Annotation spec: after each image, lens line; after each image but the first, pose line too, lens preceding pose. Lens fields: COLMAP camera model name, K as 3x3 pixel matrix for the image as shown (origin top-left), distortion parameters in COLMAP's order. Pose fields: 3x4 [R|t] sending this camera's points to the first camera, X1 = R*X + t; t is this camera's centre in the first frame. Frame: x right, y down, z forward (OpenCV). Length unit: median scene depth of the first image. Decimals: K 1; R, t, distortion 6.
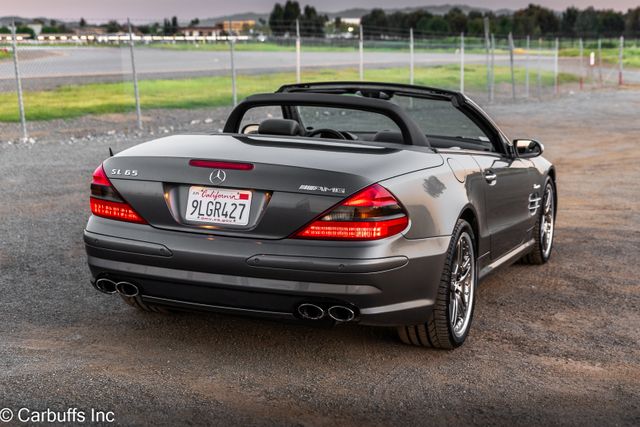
lens RADIAL K [[1127.4, 0, 300.1], [0, 1127.4, 213.6], [0, 0, 1]] dist [0.008650, 0.013409]
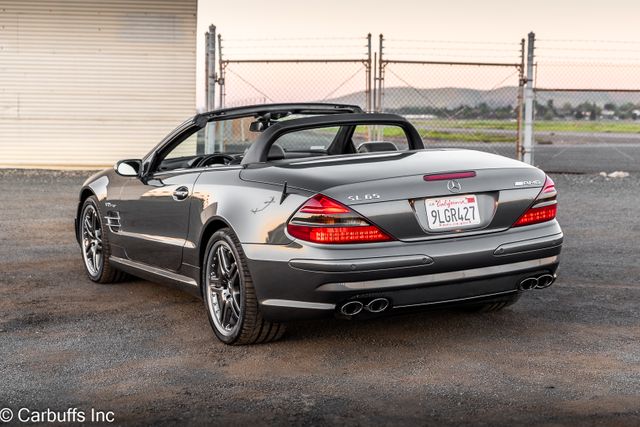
lens RADIAL K [[1211.3, 0, 320.0], [0, 1211.3, 213.5], [0, 0, 1]] dist [0.005197, -0.042204]
pose [[0.659757, -0.147005, 0.736960, -1.060524], [0.162992, 0.985327, 0.050631, -0.088879], [-0.733590, 0.086715, 0.674038, 0.273560]]
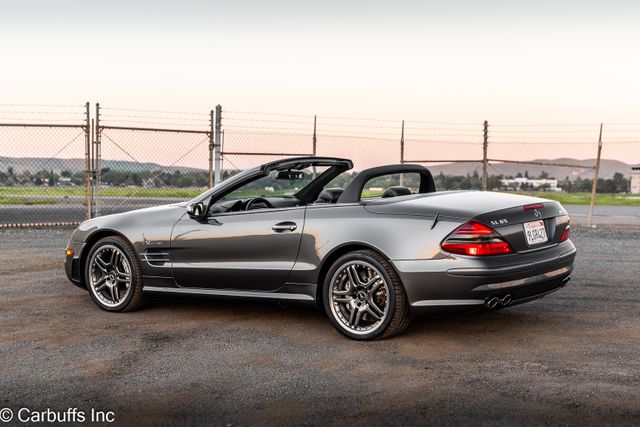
lens RADIAL K [[1127.4, 0, 300.1], [0, 1127.4, 213.6], [0, 0, 1]] dist [0.008650, 0.013409]
pose [[0.275923, -0.114744, 0.954306, -1.689145], [0.161620, 0.984251, 0.071614, -0.201556], [-0.947494, 0.134475, 0.290122, 0.846682]]
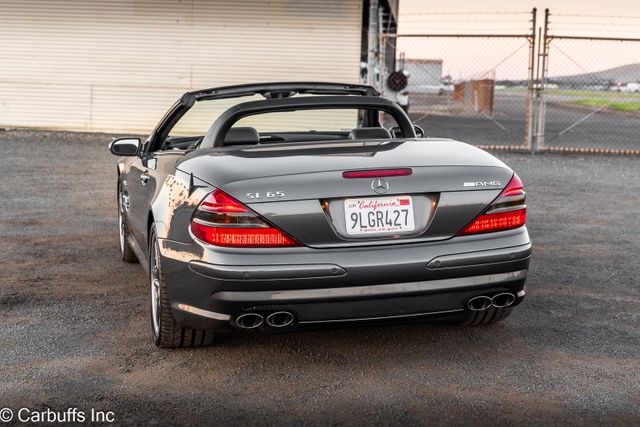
lens RADIAL K [[1127.4, 0, 300.1], [0, 1127.4, 213.6], [0, 0, 1]] dist [0.008650, 0.013409]
pose [[0.821741, -0.136196, 0.553347, -0.667167], [0.132500, 0.990072, 0.046920, -0.062999], [-0.554243, 0.034762, 0.831629, 0.226273]]
